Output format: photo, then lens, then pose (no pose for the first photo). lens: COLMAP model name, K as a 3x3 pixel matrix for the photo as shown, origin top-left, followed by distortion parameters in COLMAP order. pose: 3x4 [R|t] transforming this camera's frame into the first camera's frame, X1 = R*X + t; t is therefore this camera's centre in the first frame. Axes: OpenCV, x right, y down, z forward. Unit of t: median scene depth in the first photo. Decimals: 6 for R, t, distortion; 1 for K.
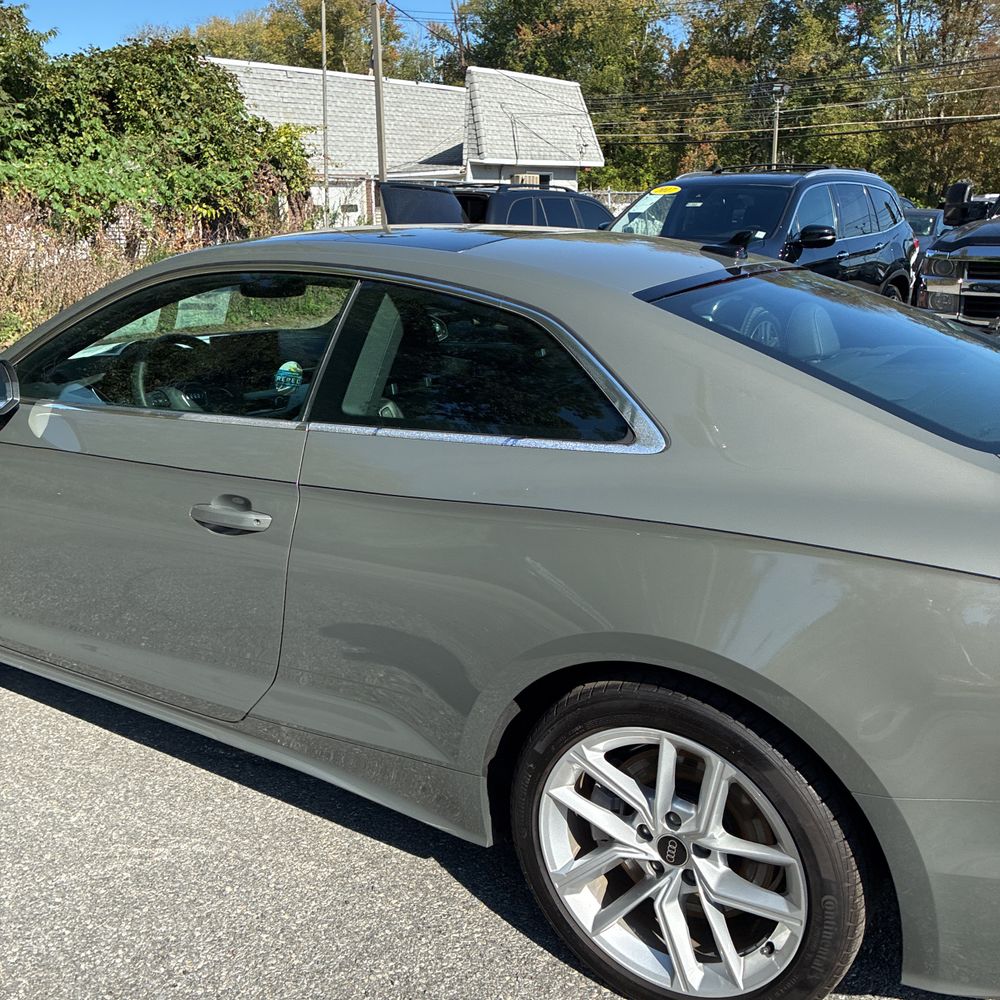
lens RADIAL K [[1011.8, 0, 485.7], [0, 1011.8, 486.9], [0, 0, 1]] dist [0.021402, 0.000000]
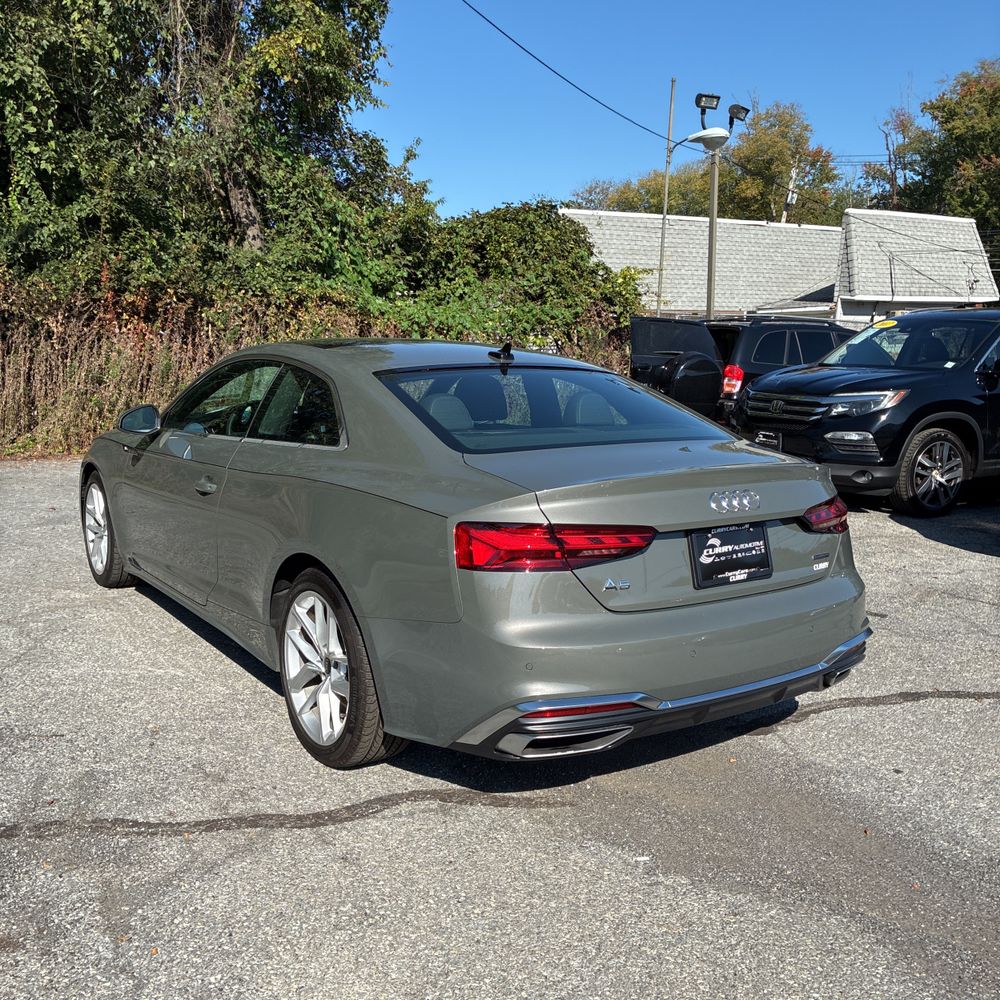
lens RADIAL K [[1011.8, 0, 500.0], [0, 1011.8, 502.3], [0, 0, 1]] dist [0.021402, 0.000000]
pose [[0.921388, 0.075174, -0.381304, 1.110596], [-0.117337, 0.989139, -0.088526, 0.185646], [0.370508, 0.126308, 0.920201, -0.591633]]
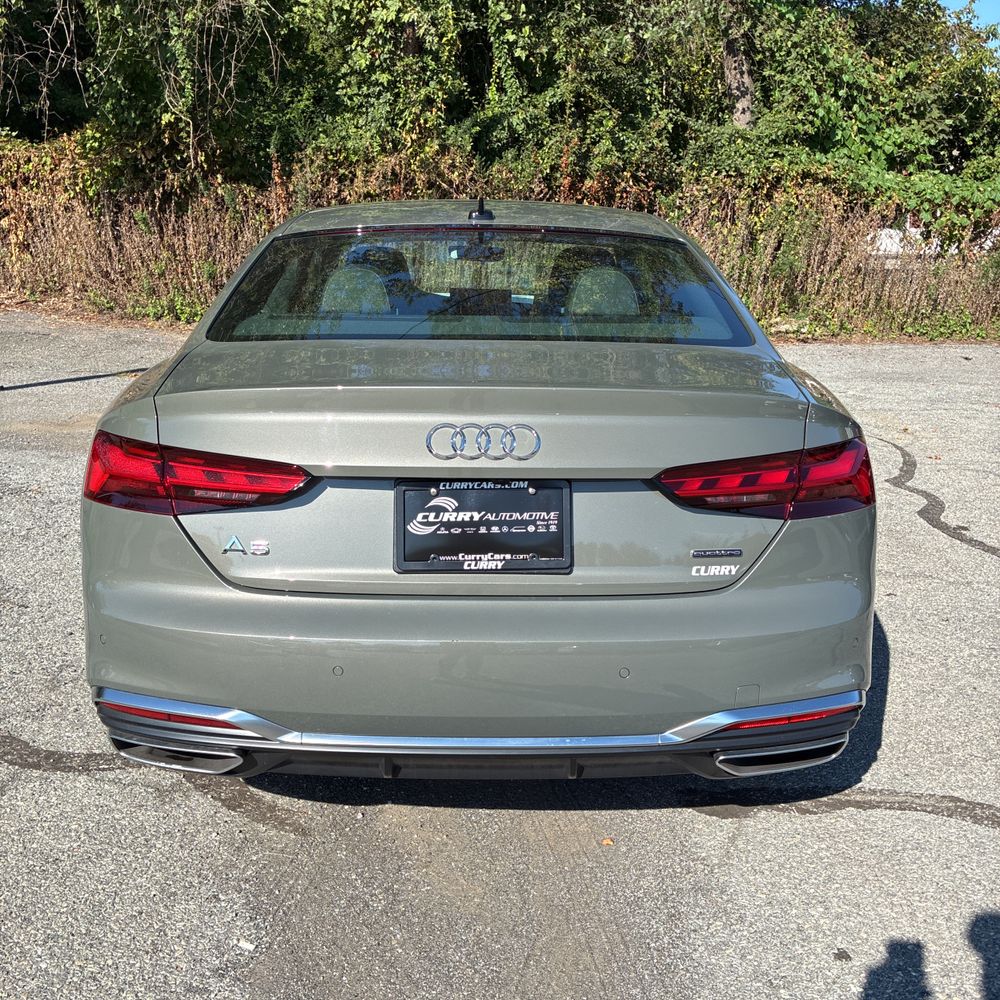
lens RADIAL K [[1011.8, 0, 497.2], [0, 1011.8, 493.0], [0, 0, 1]] dist [0.021402, 0.000000]
pose [[0.539286, 0.211632, -0.815096, 1.670436], [-0.222688, 0.969291, 0.104331, -0.066660], [0.812145, 0.125248, 0.569853, 0.529800]]
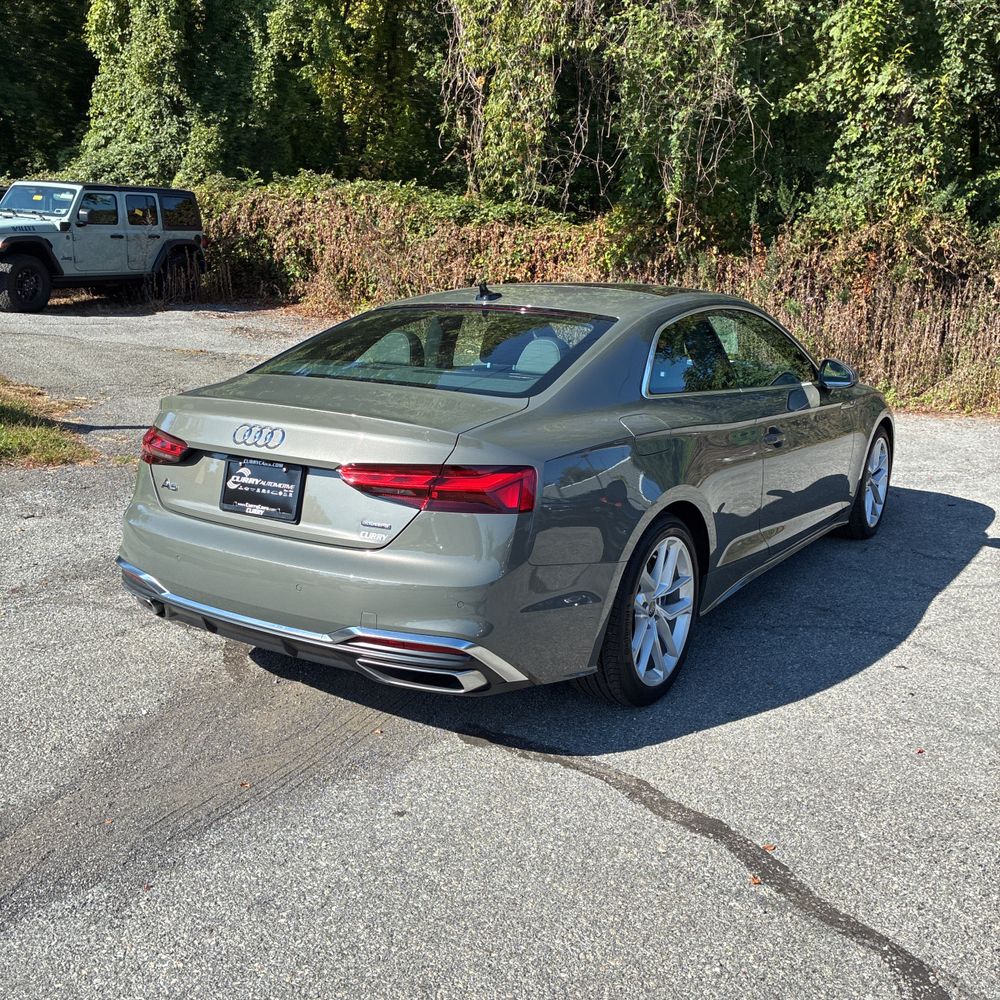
lens RADIAL K [[1011.8, 0, 490.7], [0, 1011.8, 492.1], [0, 0, 1]] dist [0.021402, 0.000000]
pose [[-0.033195, 0.194207, -0.980399, 2.473687], [-0.266960, 0.943576, 0.195952, -0.350372], [0.963136, 0.268232, 0.020524, 1.445592]]
